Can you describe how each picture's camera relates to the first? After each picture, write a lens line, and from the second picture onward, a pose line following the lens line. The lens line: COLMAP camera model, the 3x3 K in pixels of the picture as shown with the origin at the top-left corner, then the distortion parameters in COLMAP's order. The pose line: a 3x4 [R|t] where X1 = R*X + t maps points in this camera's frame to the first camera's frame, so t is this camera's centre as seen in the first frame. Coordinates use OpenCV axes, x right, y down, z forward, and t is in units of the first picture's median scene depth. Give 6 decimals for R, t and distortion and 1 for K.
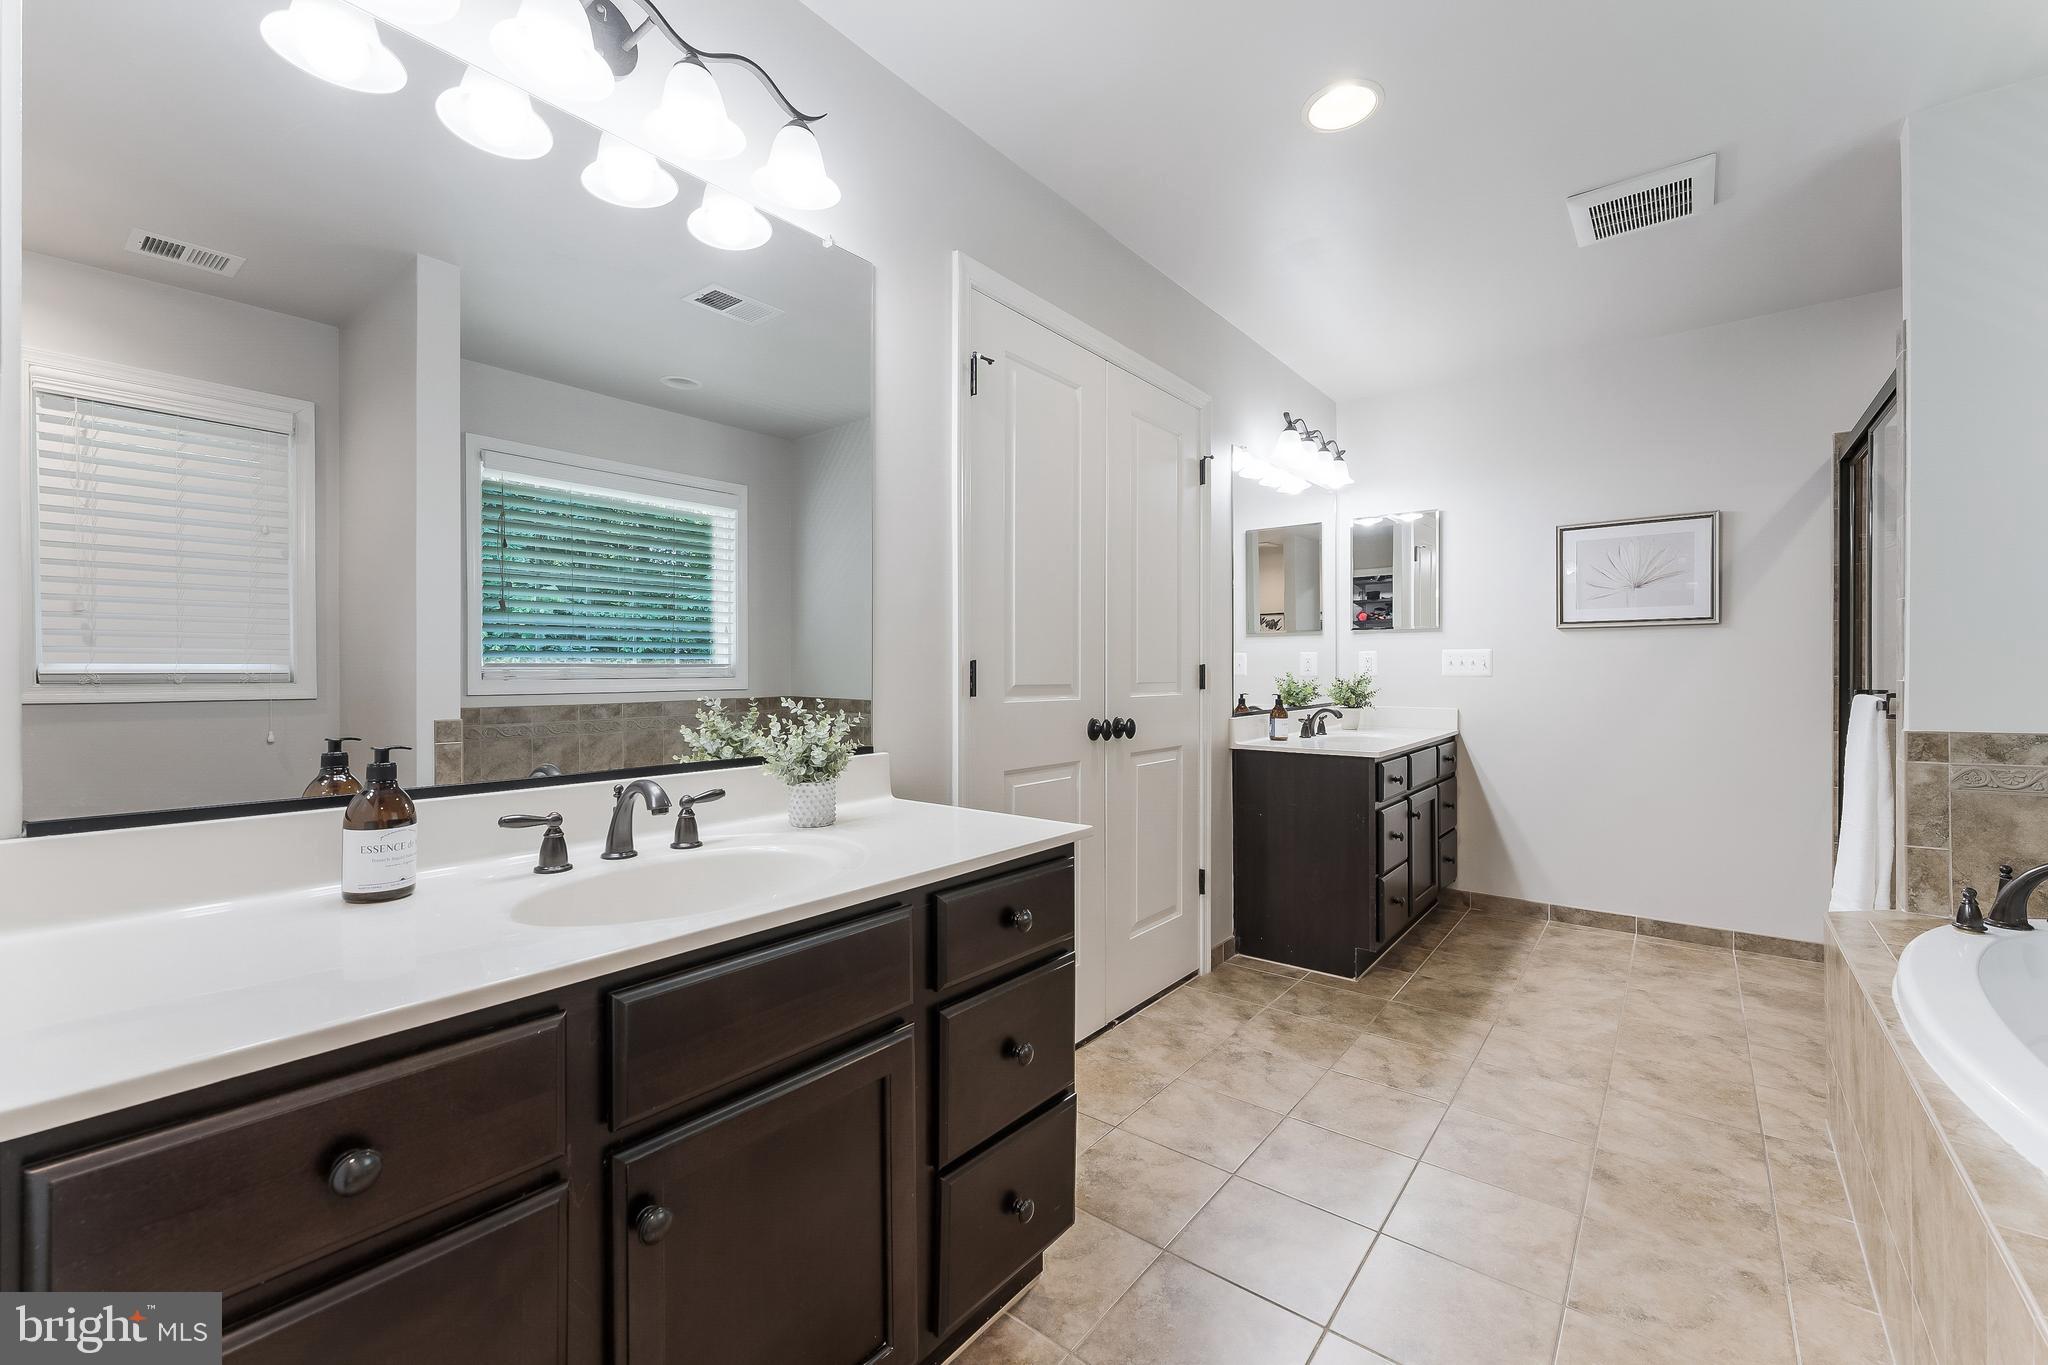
lens RADIAL K [[827.6, 0, 1026.5], [0, 827.6, 664.1], [0, 0, 1]] dist [0.002029, -0.000090]
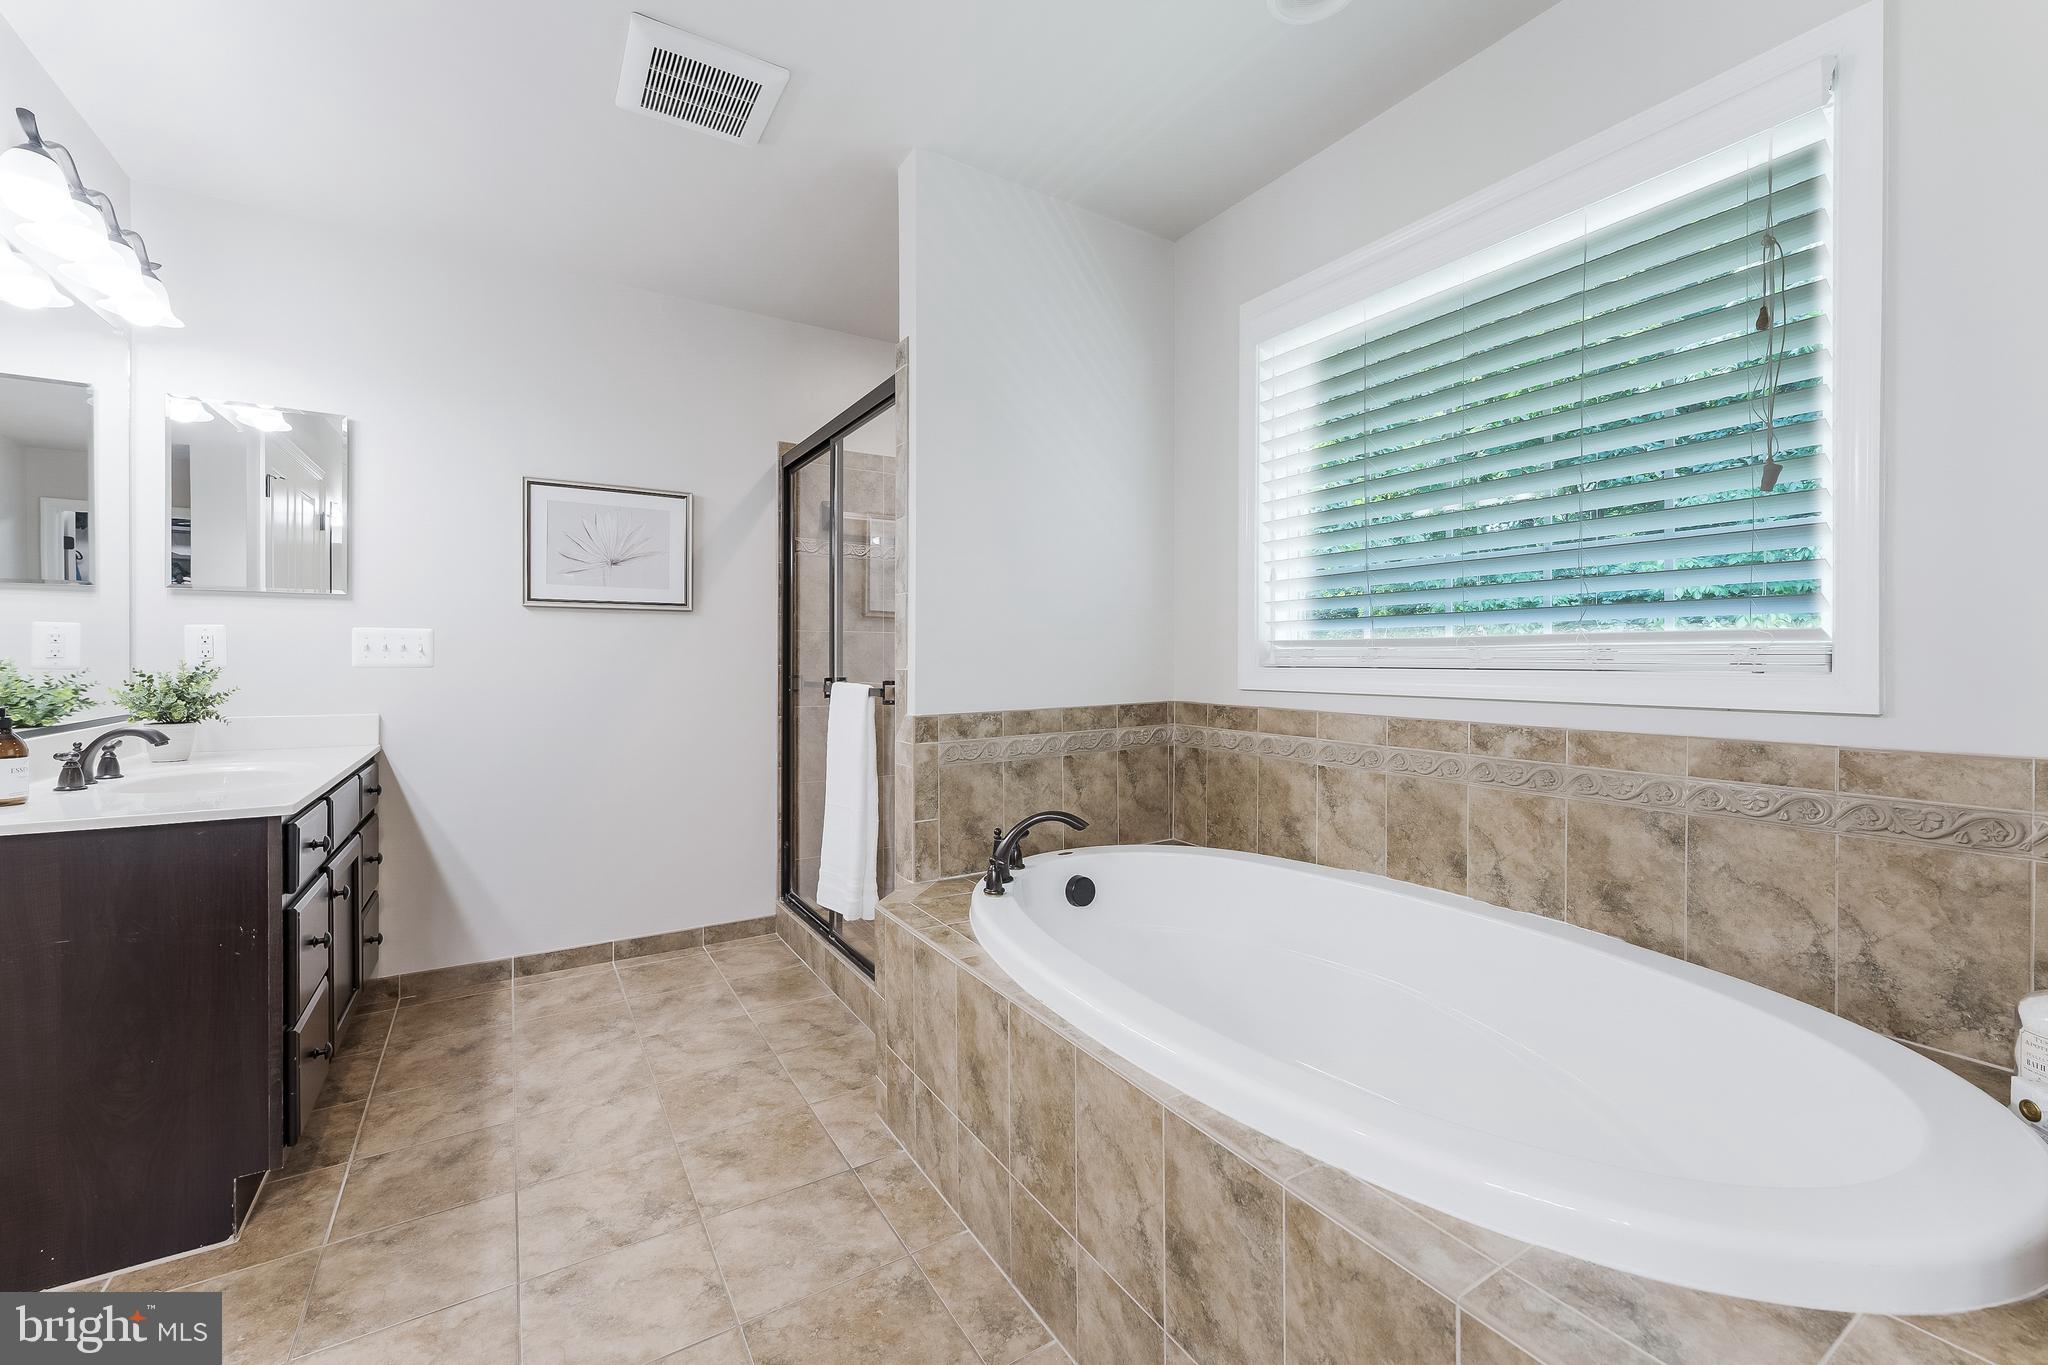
lens RADIAL K [[827.6, 0, 1026.5], [0, 827.6, 664.1], [0, 0, 1]] dist [0.002029, -0.000090]
pose [[0.326700, -0.000651, 0.945128, 0.058977], [-0.010624, 0.999934, 0.004361, 0.004720], [-0.945068, -0.011466, 0.326672, 0.338050]]
